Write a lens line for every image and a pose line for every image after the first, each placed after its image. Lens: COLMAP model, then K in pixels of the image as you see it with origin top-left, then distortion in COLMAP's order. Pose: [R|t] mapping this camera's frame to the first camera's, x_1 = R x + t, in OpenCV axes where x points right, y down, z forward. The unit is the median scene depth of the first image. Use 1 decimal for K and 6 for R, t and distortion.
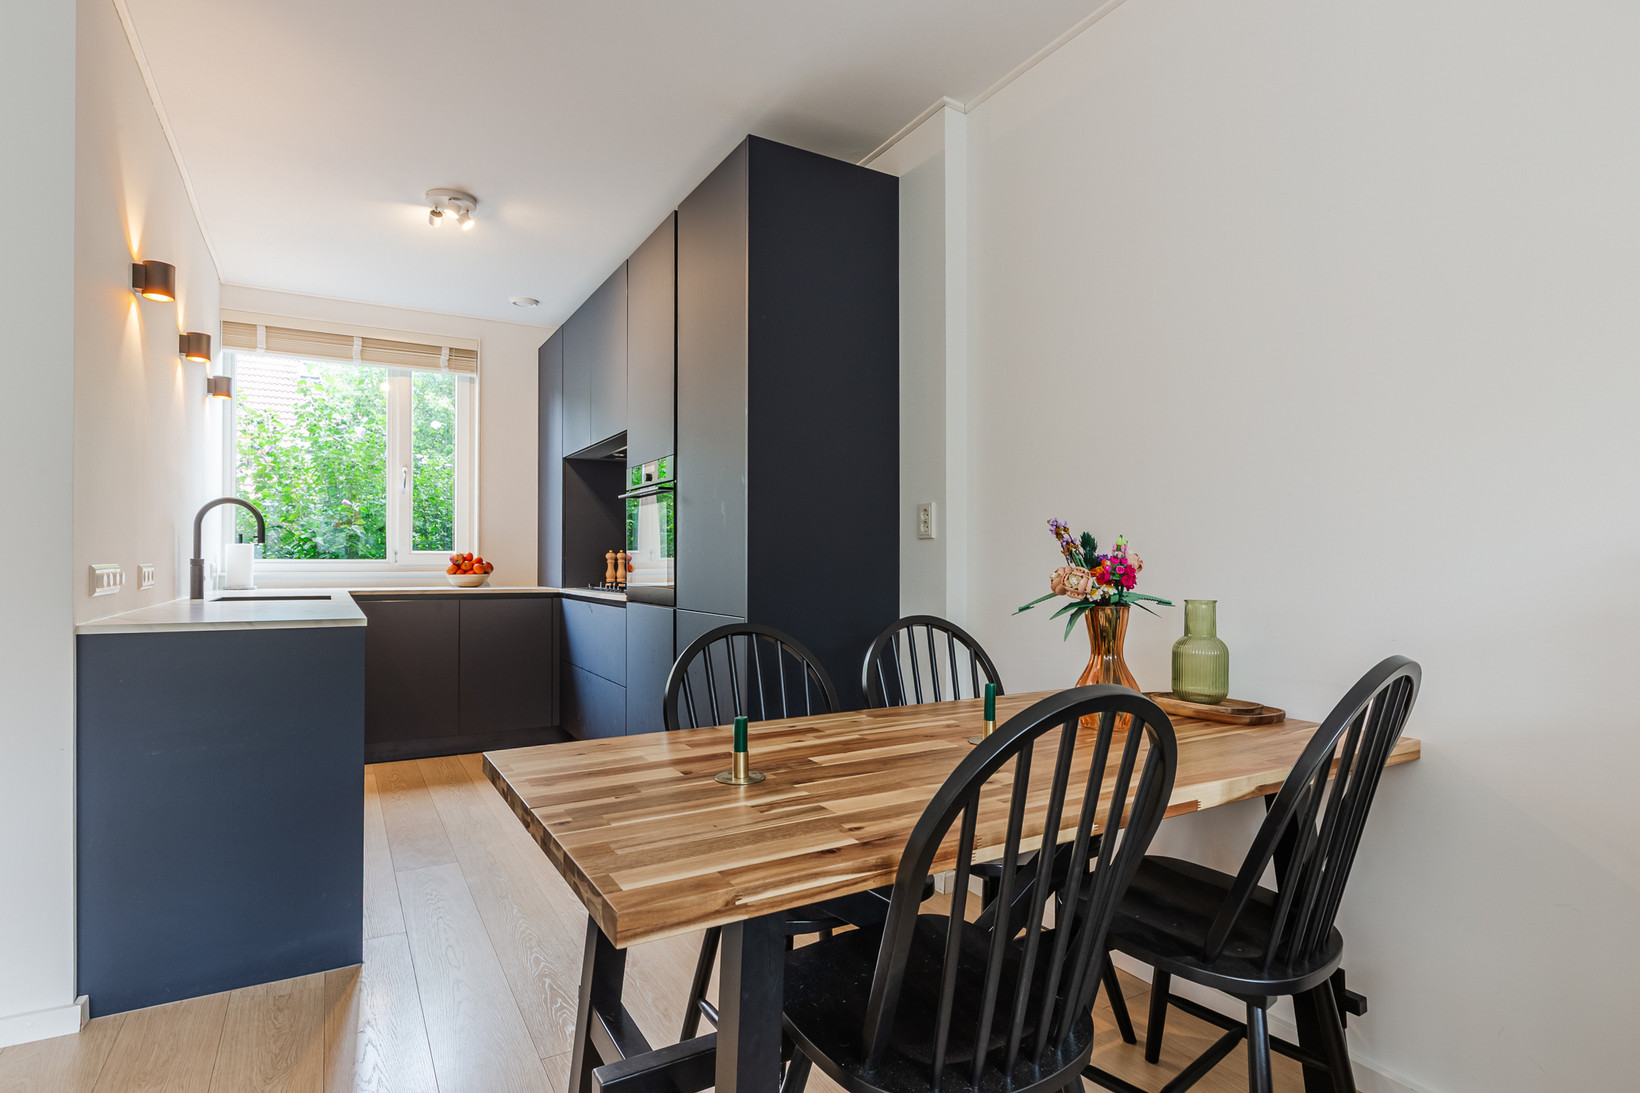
lens RADIAL K [[825.9, 0, 806.4], [0, 825.9, 555.0], [0, 0, 1]] dist [-0.003479, -0.000404]
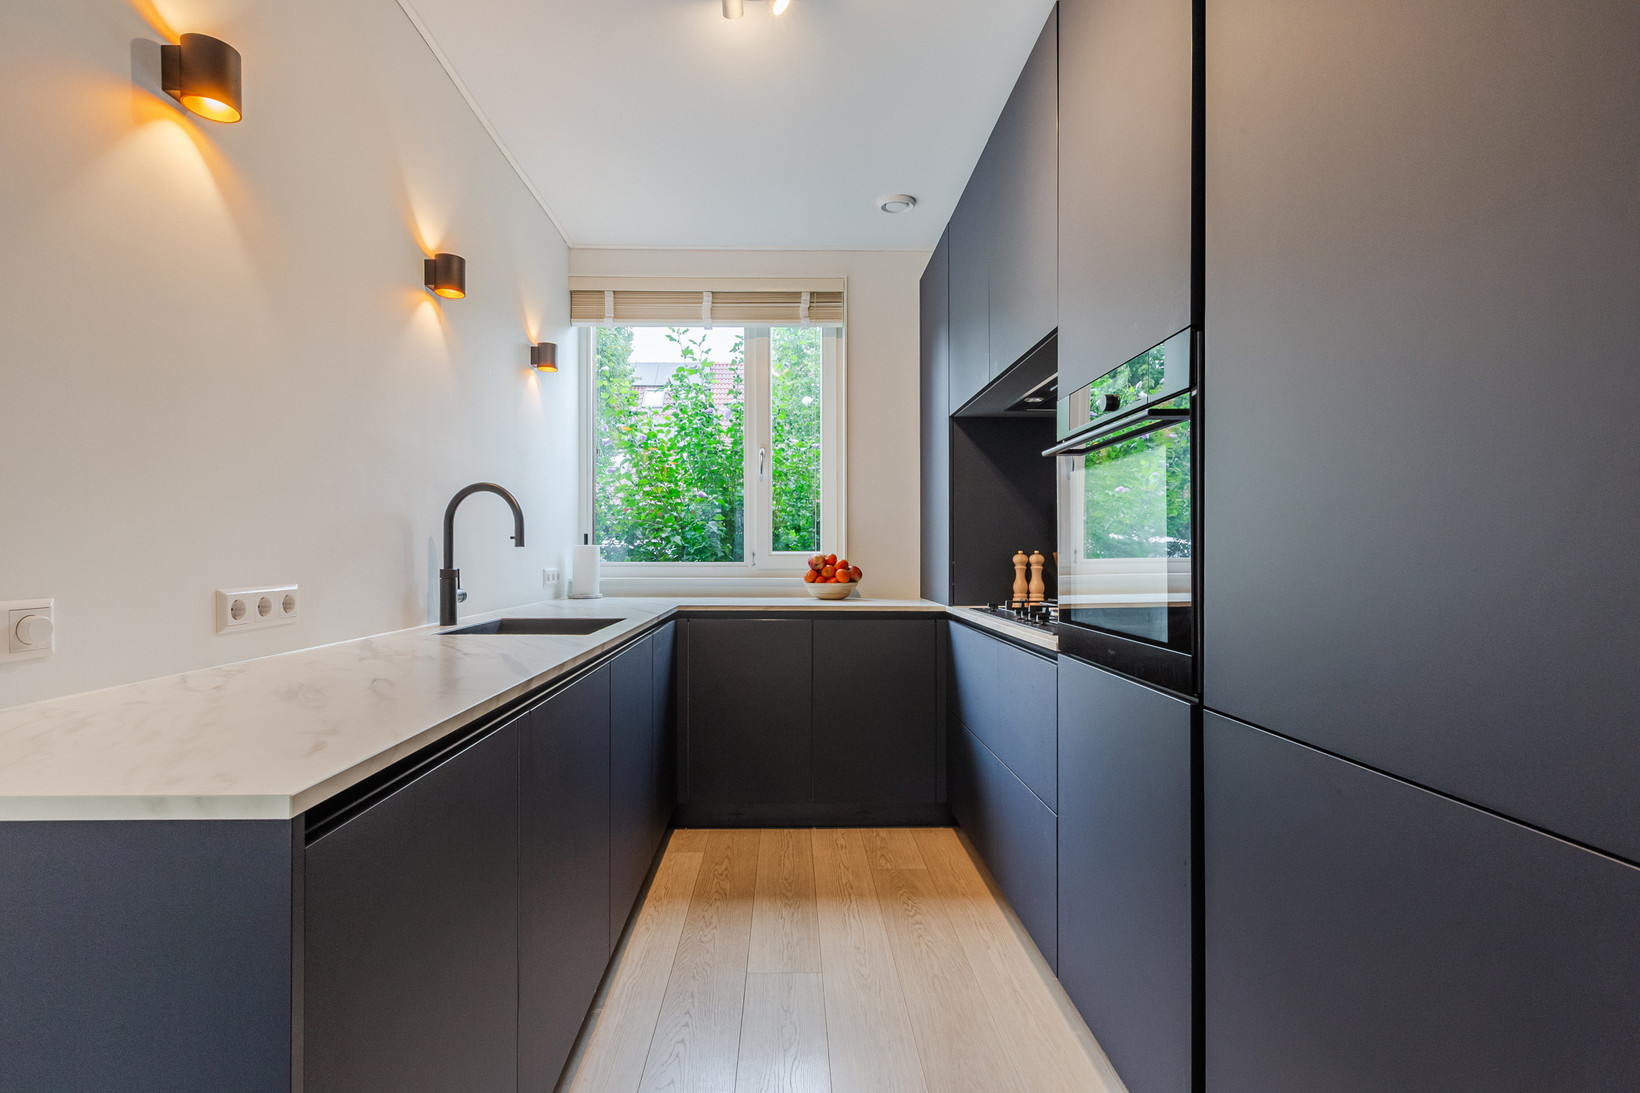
lens RADIAL K [[749.1, 0, 817.3], [0, 749.1, 540.7], [0, 0, 1]] dist [0.004781, 0.000535]
pose [[0.885663, -0.007176, -0.464272, -0.105785], [0.003286, 0.999952, -0.009187, -0.009401], [0.464316, 0.006611, 0.885645, 0.405659]]
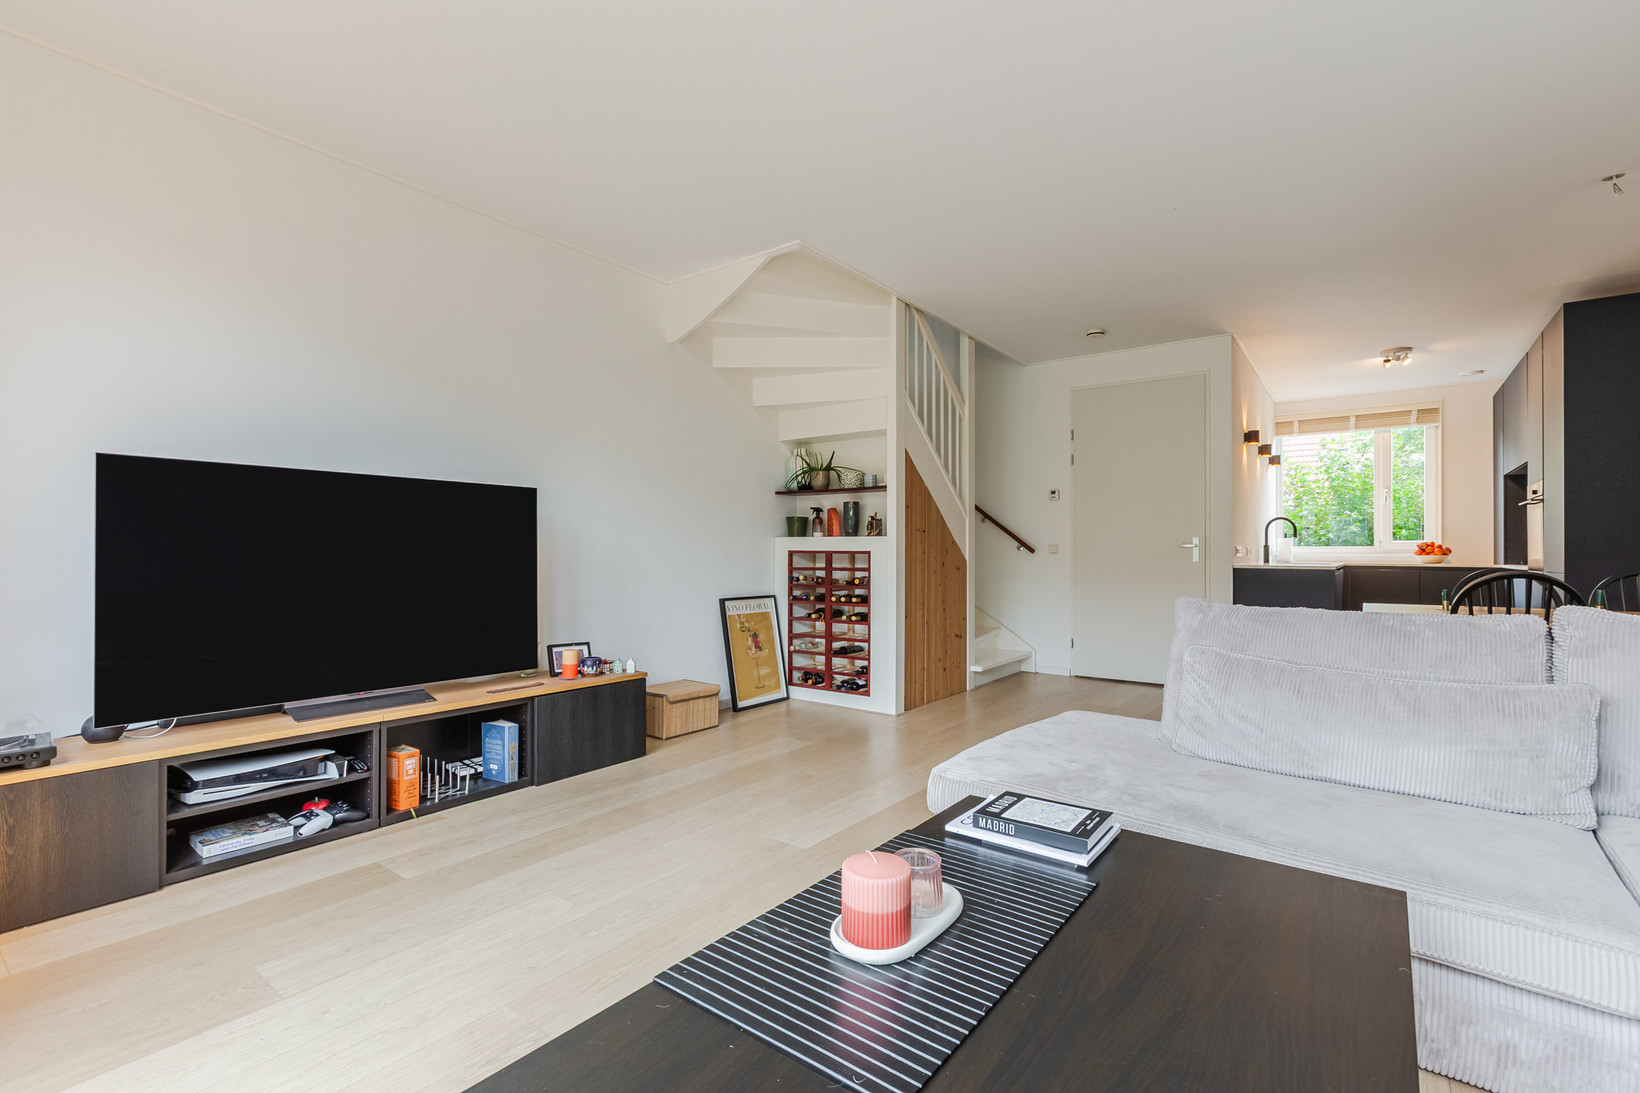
lens RADIAL K [[733.7, 0, 808.2], [0, 733.7, 551.2], [0, 0, 1]] dist [0.001941, 0.000262]
pose [[0.381815, -0.002987, -0.924234, 0.443699], [0.005548, 0.999984, -0.000940, 0.011354], [0.924222, -0.004769, 0.381826, -0.643212]]
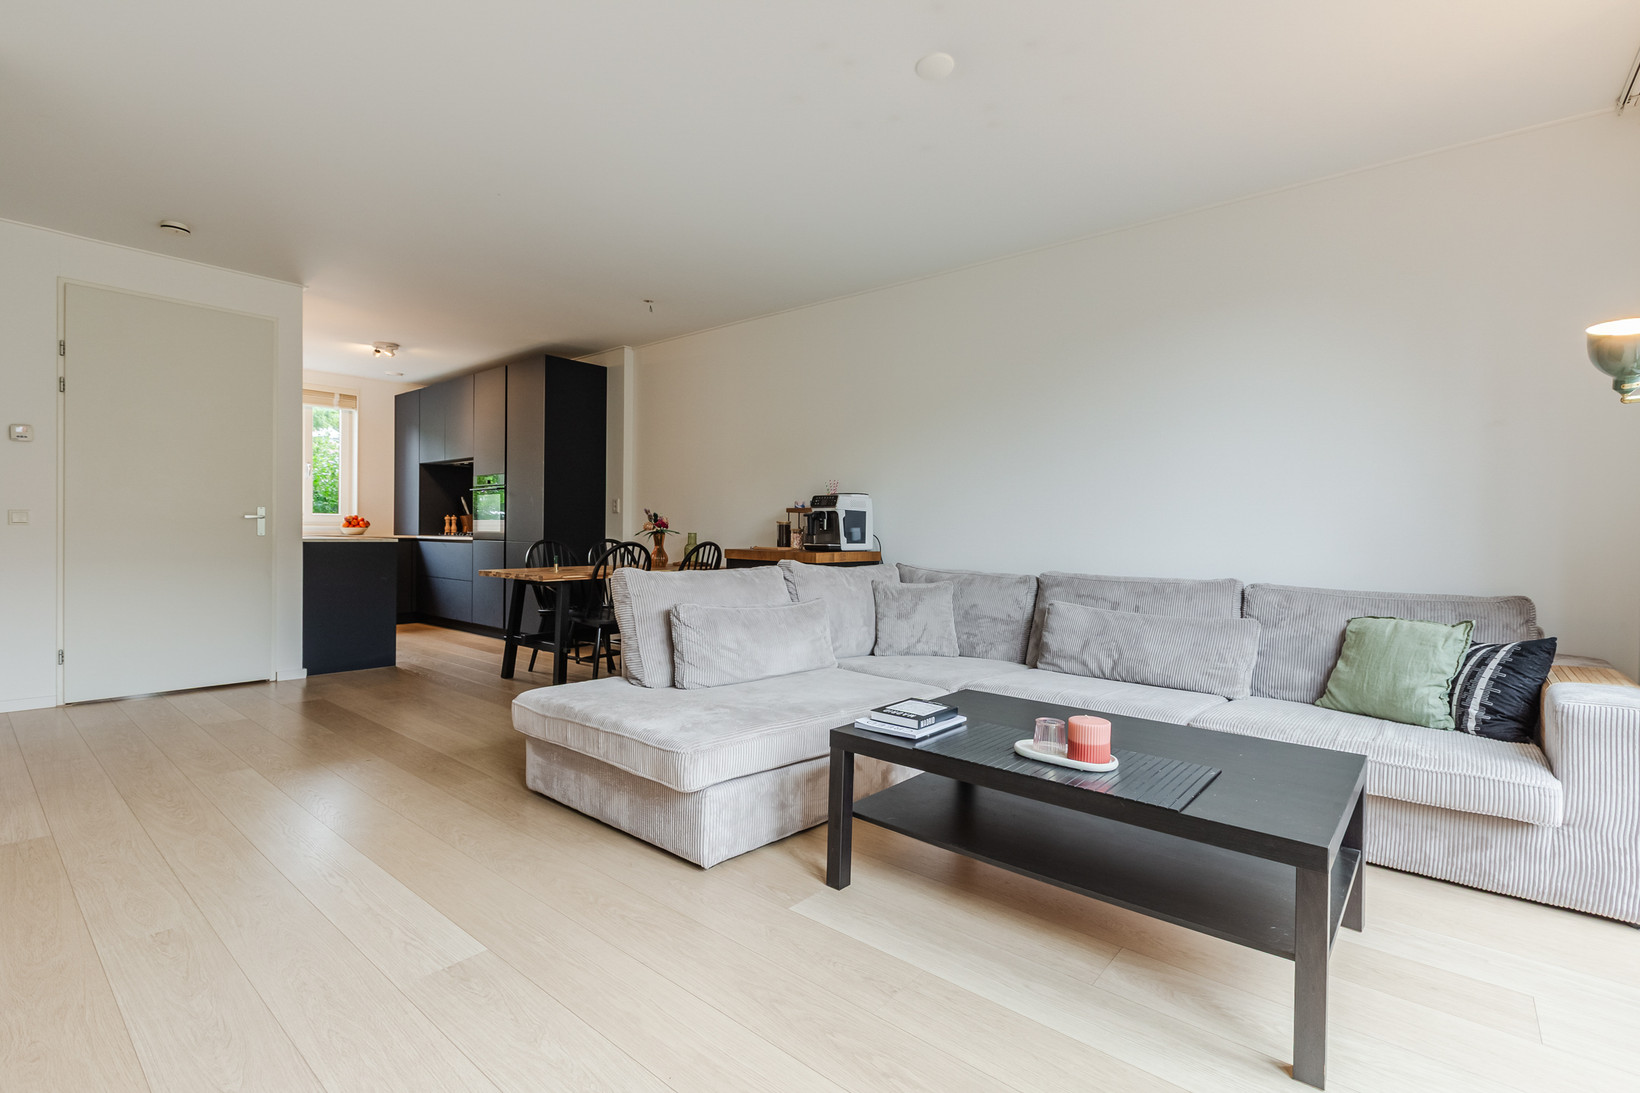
lens RADIAL K [[749.1, 0, 817.3], [0, 749.1, 540.7], [0, 0, 1]] dist [0.004781, 0.000535]
pose [[0.939738, 0.004184, 0.341870, -0.039252], [-0.012129, 0.999704, 0.021105, 0.006488], [-0.341680, -0.023980, 0.939510, -0.859664]]
